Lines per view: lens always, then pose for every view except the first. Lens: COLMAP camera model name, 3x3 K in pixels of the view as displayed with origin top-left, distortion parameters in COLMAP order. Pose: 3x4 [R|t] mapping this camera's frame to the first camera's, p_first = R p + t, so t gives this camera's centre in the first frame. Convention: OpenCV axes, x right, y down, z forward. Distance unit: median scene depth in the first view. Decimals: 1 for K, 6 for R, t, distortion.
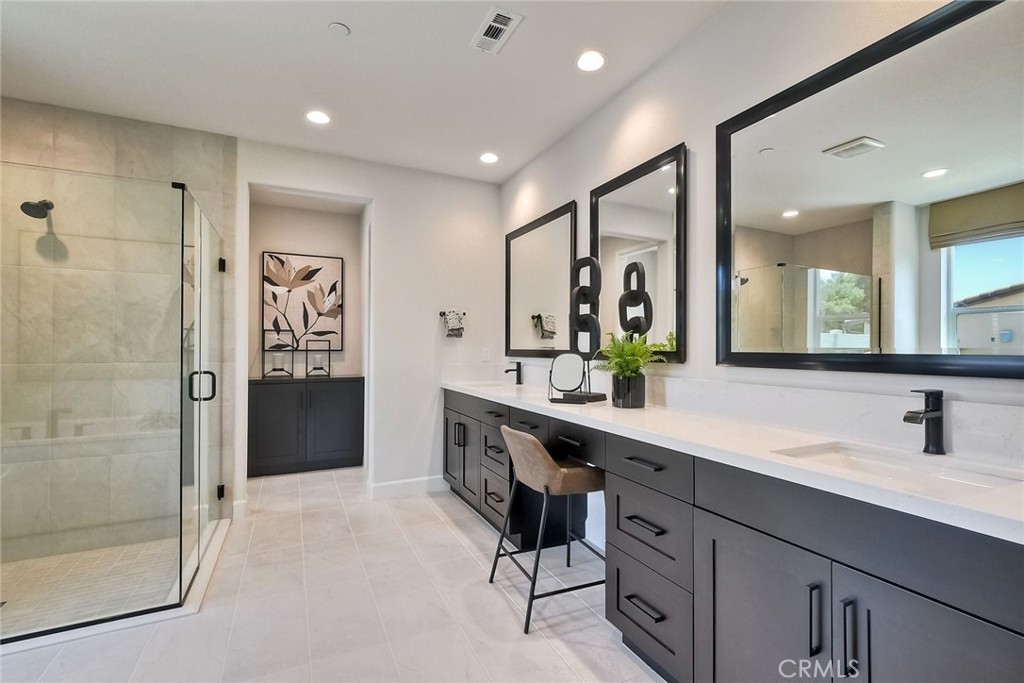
lens RADIAL K [[457.9, 0, 508.4], [0, 457.9, 343.9], [0, 0, 1]] dist [0.002930, -0.000356]
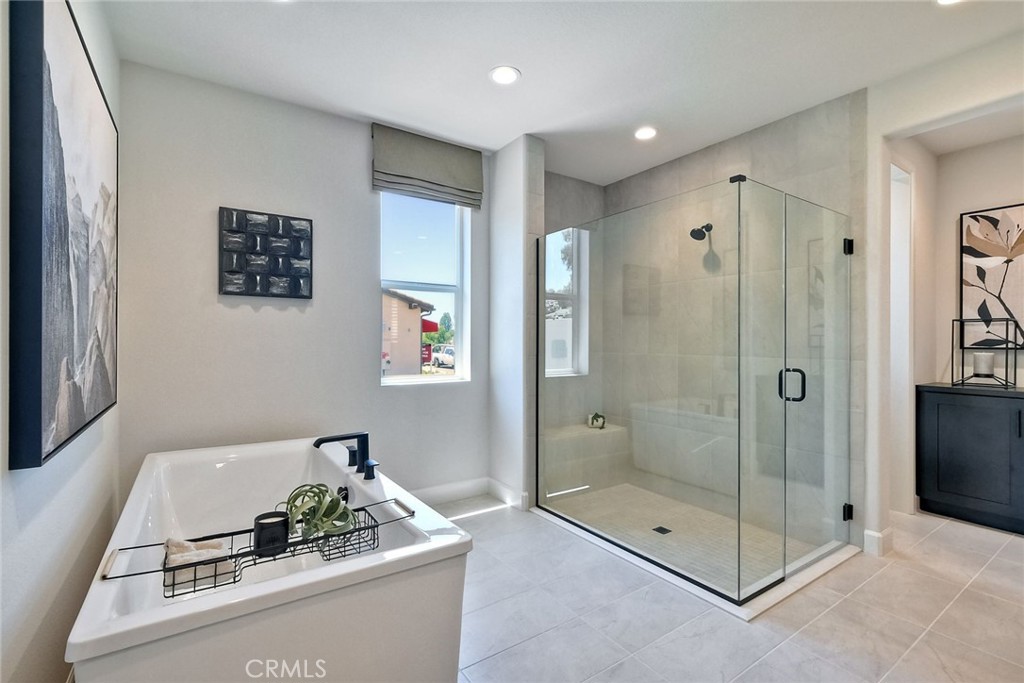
lens RADIAL K [[457.9, 0, 507.9], [0, 457.9, 342.0], [0, 0, 1]] dist [0.002930, -0.000356]
pose [[0.149554, -0.000613, -0.988753, 0.121734], [0.002283, 0.999997, -0.000275, 0.004259], [0.988751, -0.002217, 0.149555, 0.240199]]
